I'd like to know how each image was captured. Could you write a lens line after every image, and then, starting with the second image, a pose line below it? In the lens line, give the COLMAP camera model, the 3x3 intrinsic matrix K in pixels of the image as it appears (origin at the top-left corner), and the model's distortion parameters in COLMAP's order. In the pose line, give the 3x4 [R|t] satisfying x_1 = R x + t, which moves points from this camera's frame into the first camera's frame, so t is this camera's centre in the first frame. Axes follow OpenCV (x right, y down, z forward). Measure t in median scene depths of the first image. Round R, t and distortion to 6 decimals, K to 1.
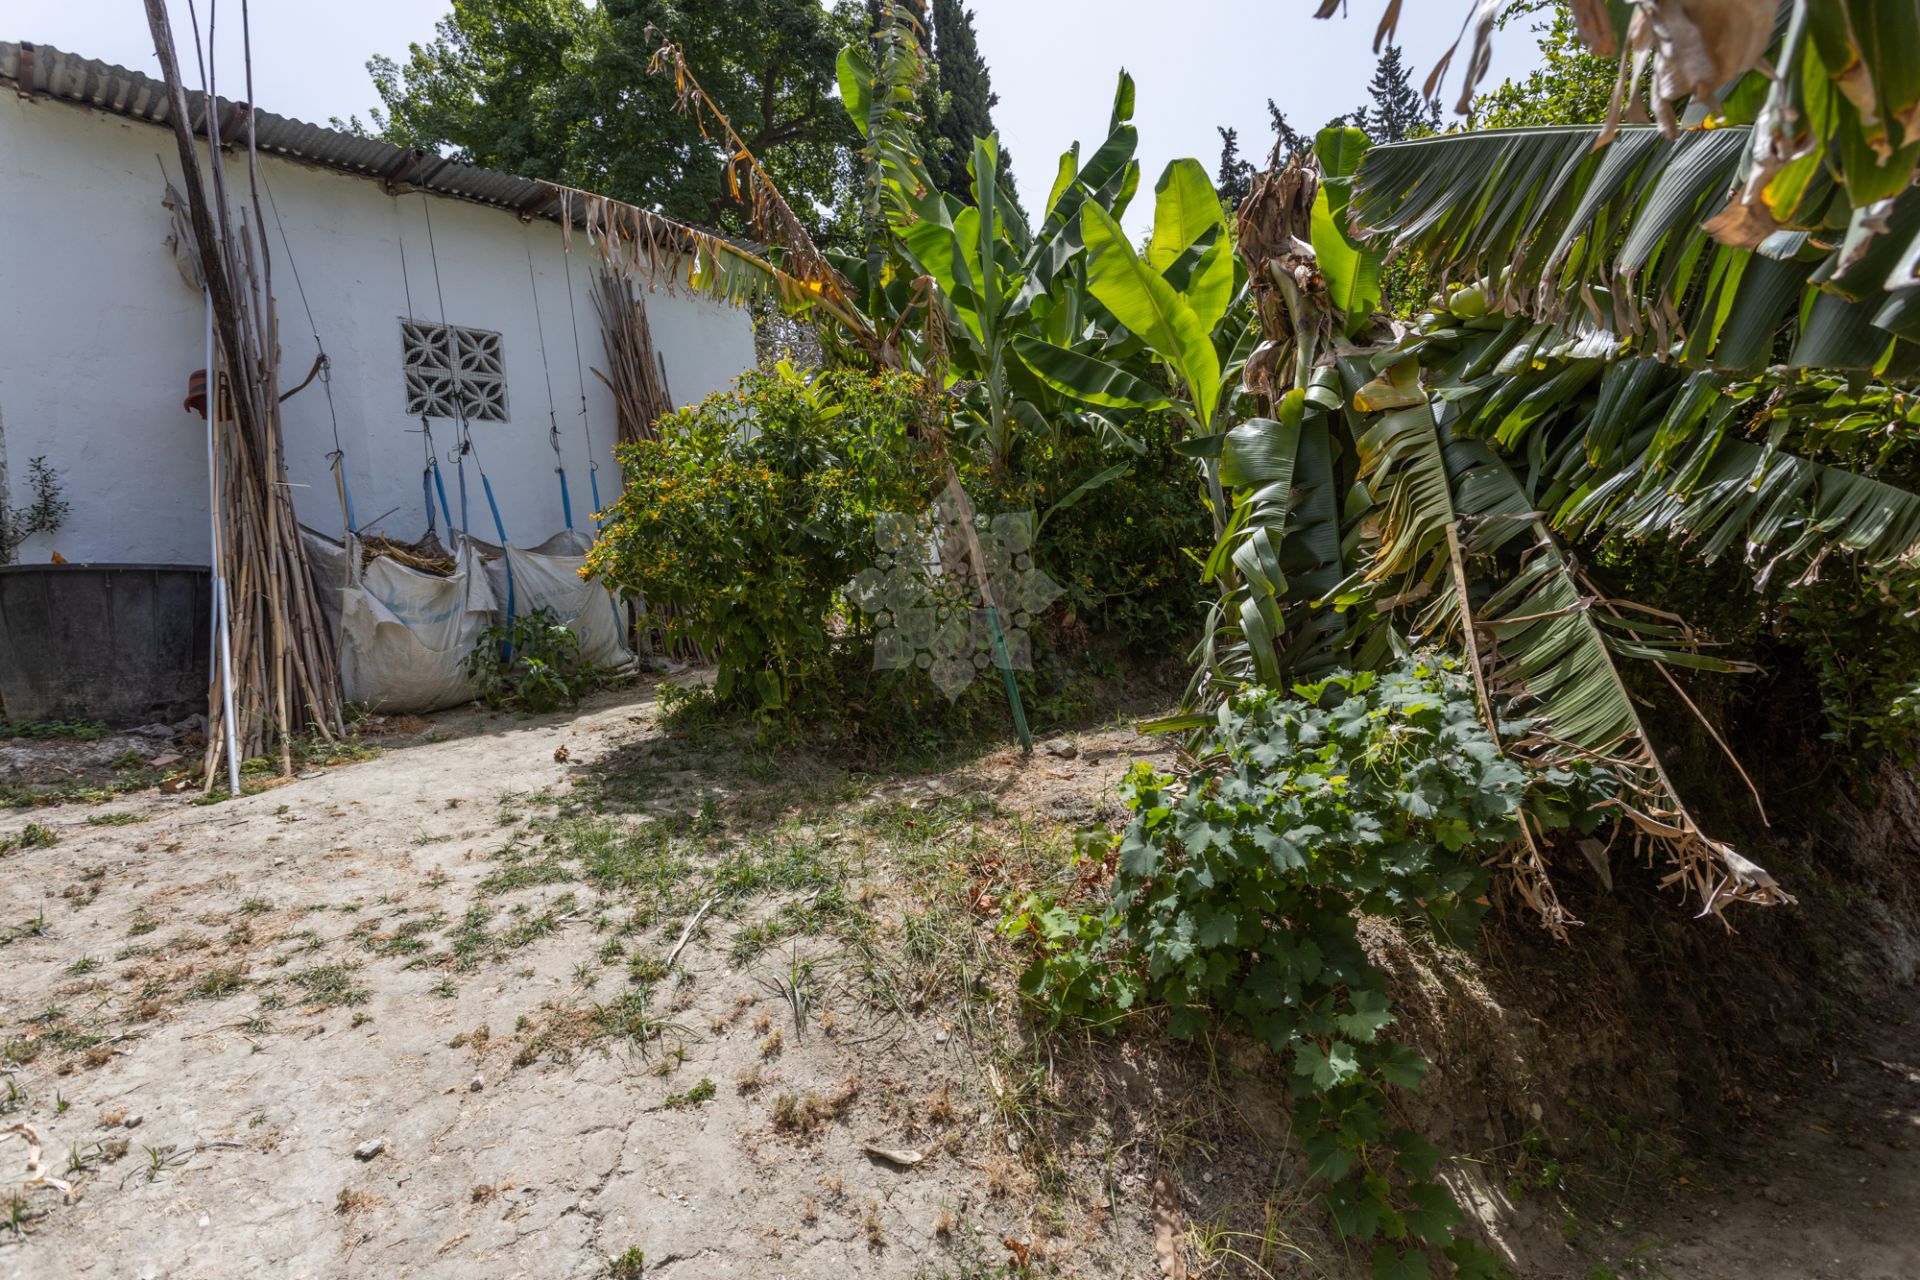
lens RADIAL K [[909.1, 0, 966.5], [0, 909.1, 646.0], [0, 0, 1]] dist [0.002062, 0.000423]
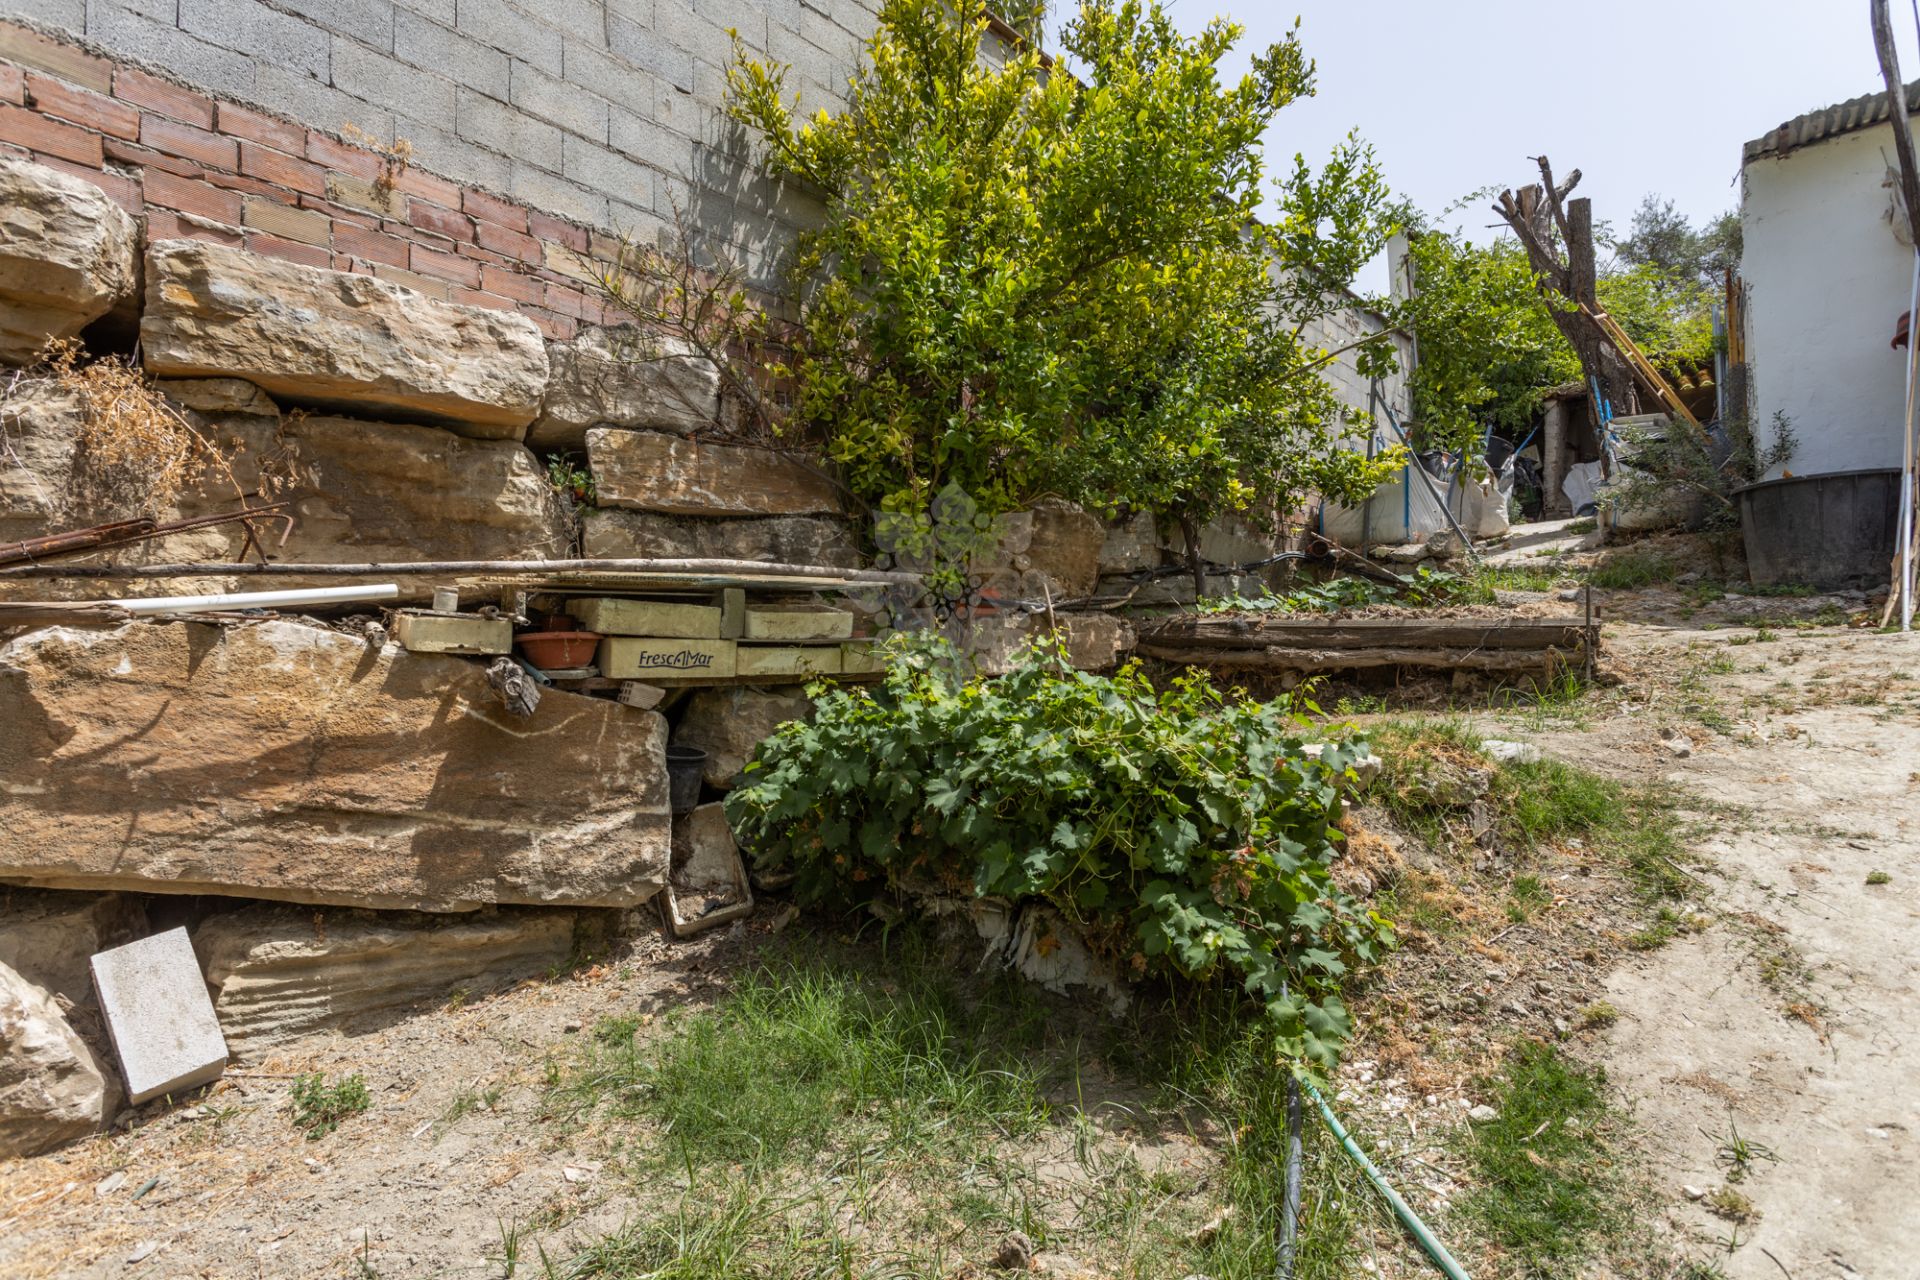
lens RADIAL K [[909.1, 0, 966.5], [0, 909.1, 646.0], [0, 0, 1]] dist [0.002062, 0.000423]
pose [[0.044422, 0.037724, -0.998300, 0.429897], [-0.004686, 0.999284, 0.037552, 0.131152], [0.999002, 0.003010, 0.044567, -0.395931]]
